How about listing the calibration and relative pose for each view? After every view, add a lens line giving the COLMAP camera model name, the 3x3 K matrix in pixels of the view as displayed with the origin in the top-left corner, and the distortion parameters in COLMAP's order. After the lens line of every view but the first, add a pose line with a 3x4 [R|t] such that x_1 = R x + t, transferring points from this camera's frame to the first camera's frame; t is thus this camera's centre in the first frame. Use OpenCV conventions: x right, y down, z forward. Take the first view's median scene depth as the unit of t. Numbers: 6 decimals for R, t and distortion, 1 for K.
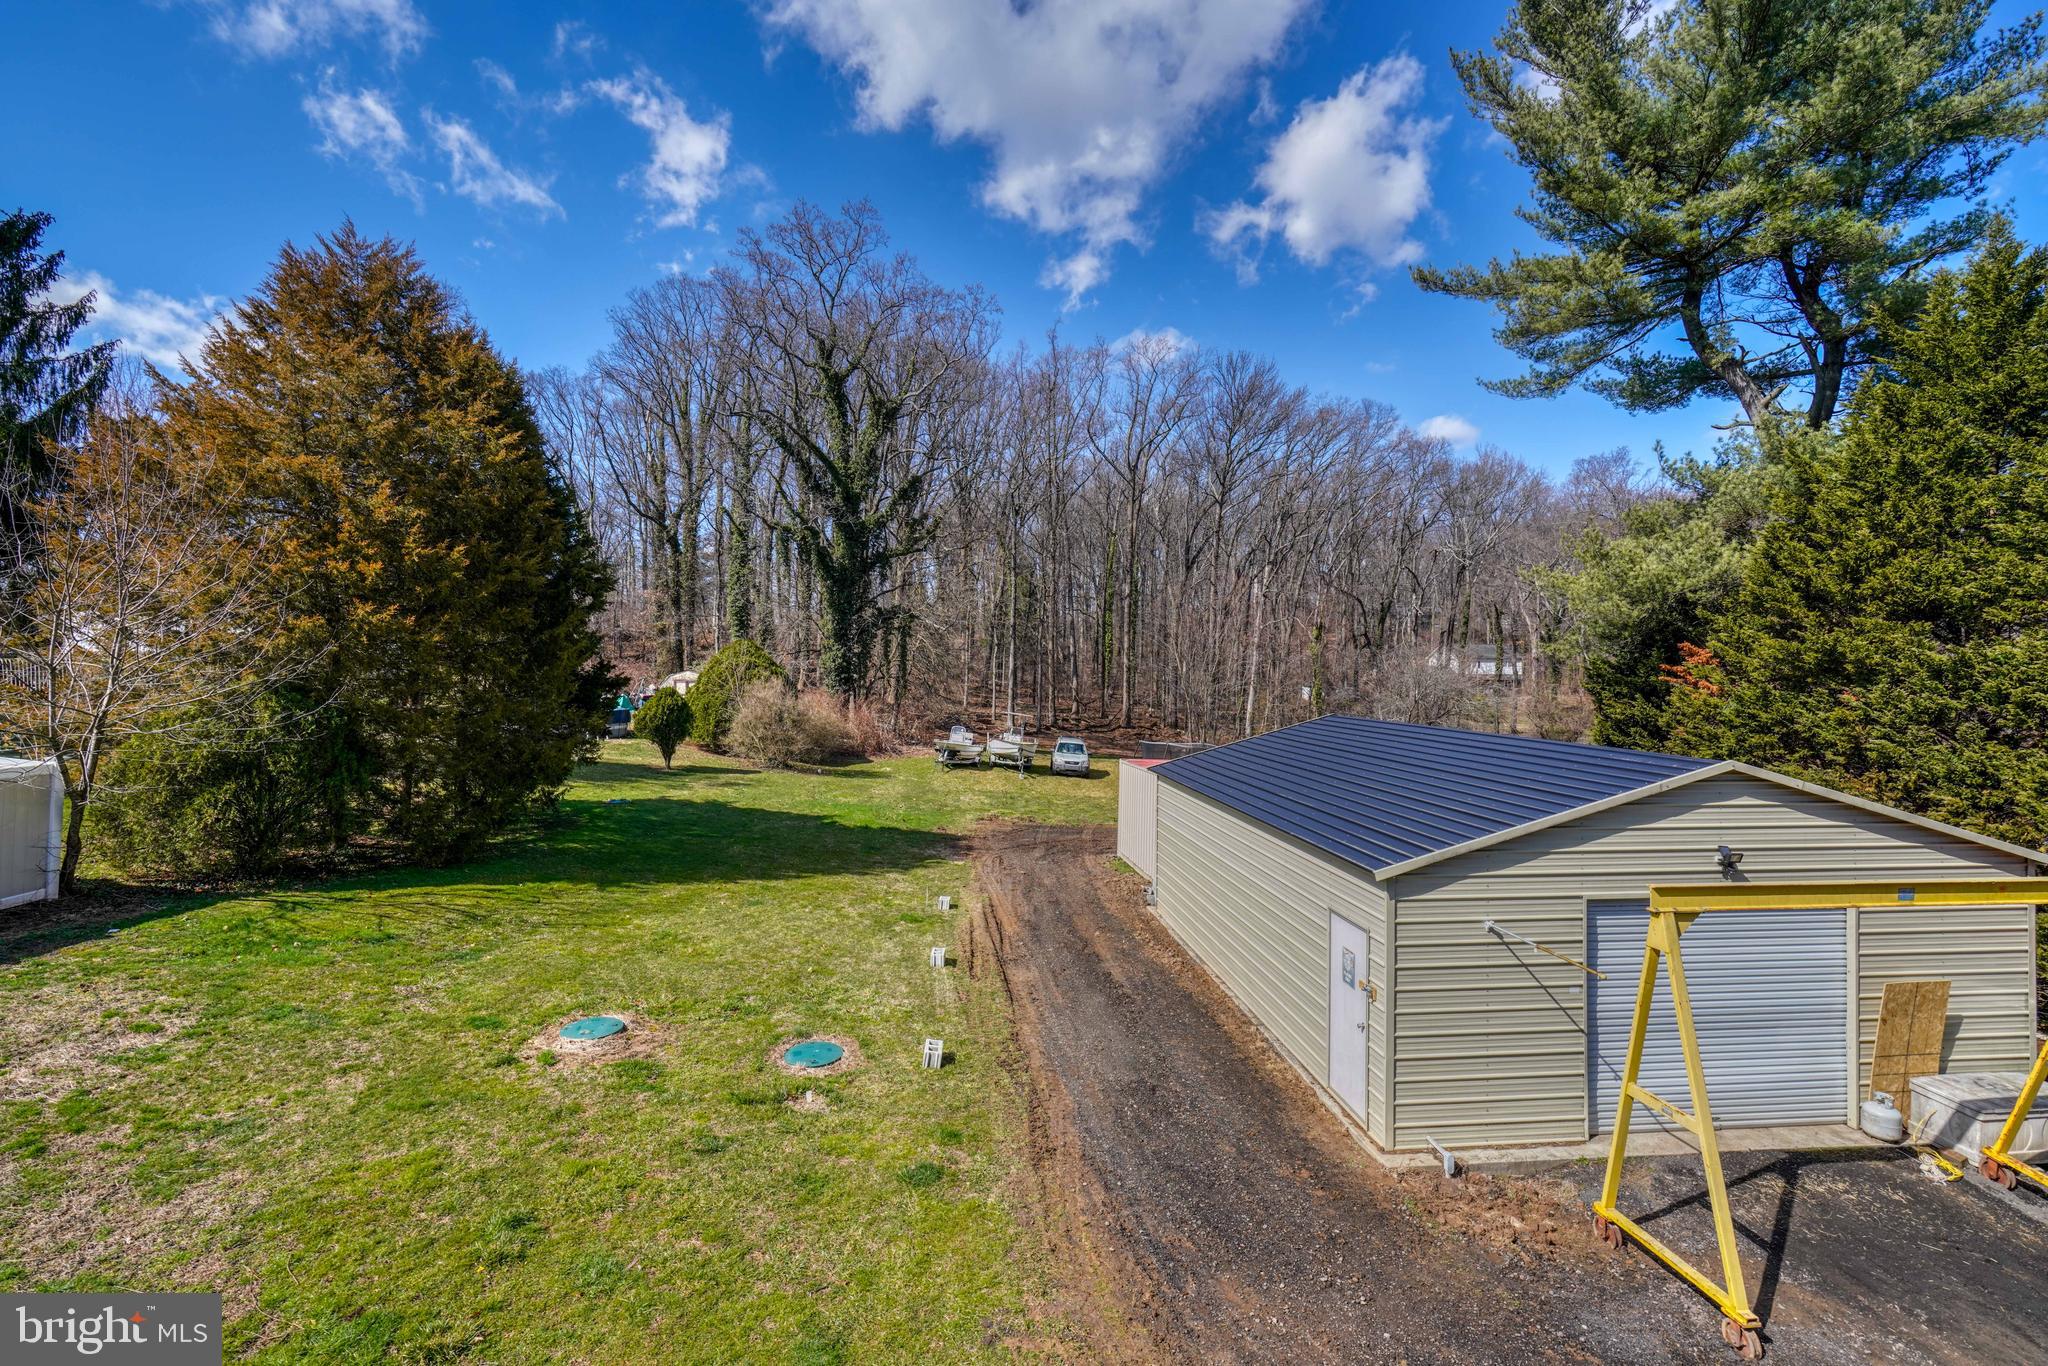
lens RADIAL K [[920.6, 0, 1012.5], [0, 920.6, 678.9], [0, 0, 1]] dist [-0.014799, 0.008145]
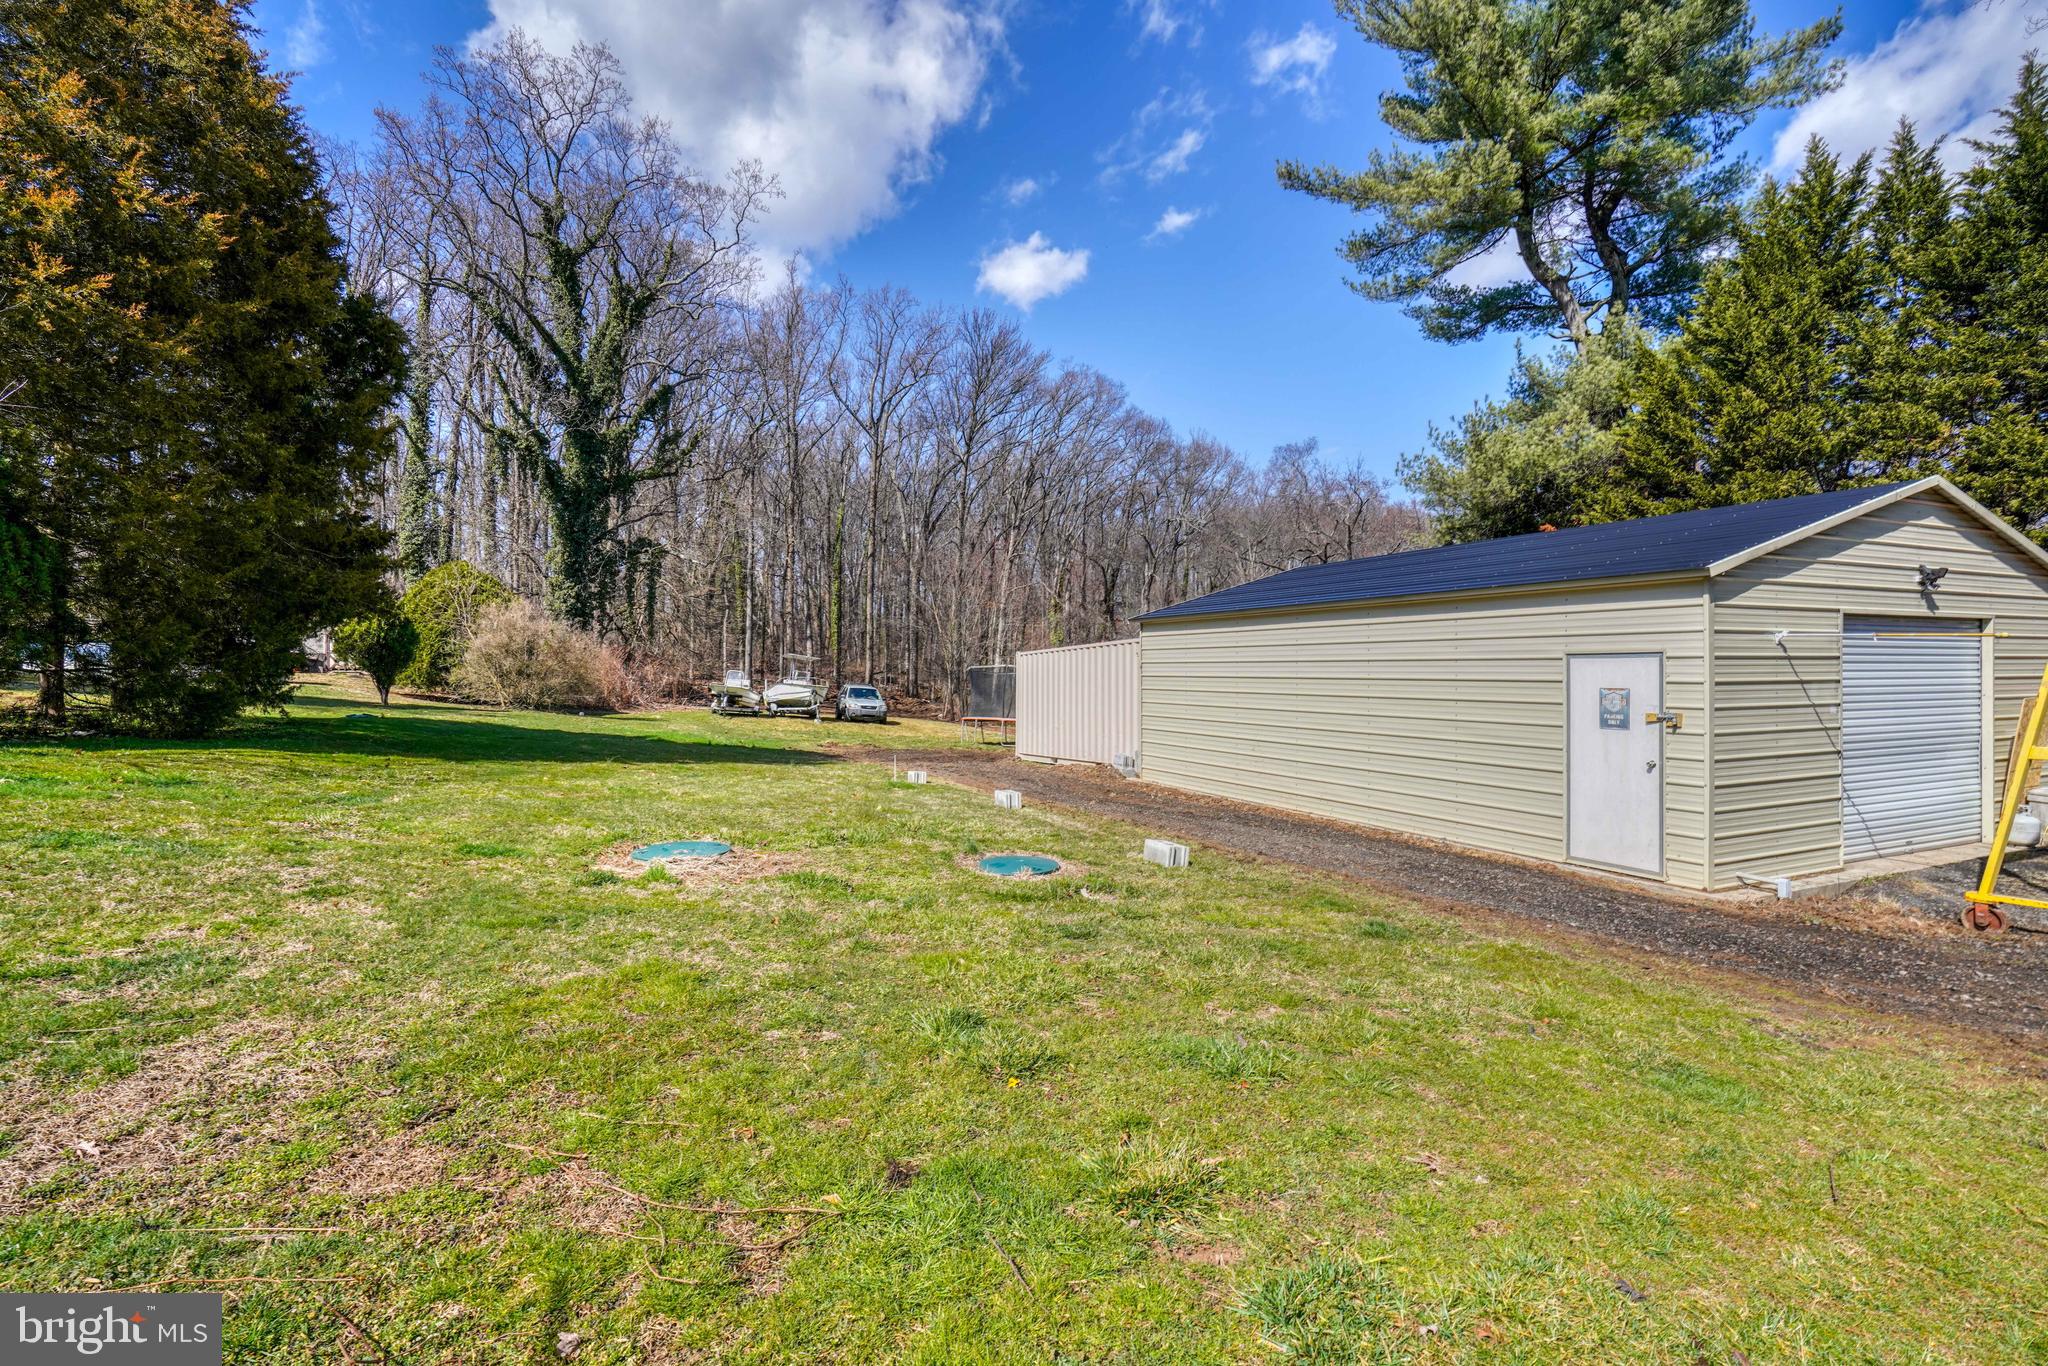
lens RADIAL K [[939.0, 0, 1024.0], [0, 939.0, 683.0], [0, 0, 1]] dist [-0.004074, -0.000109]
pose [[0.945208, -0.016312, 0.326060, -0.088808], [0.011706, 0.999802, 0.016081, 0.051801], [-0.326258, -0.011383, 0.945212, 0.064656]]
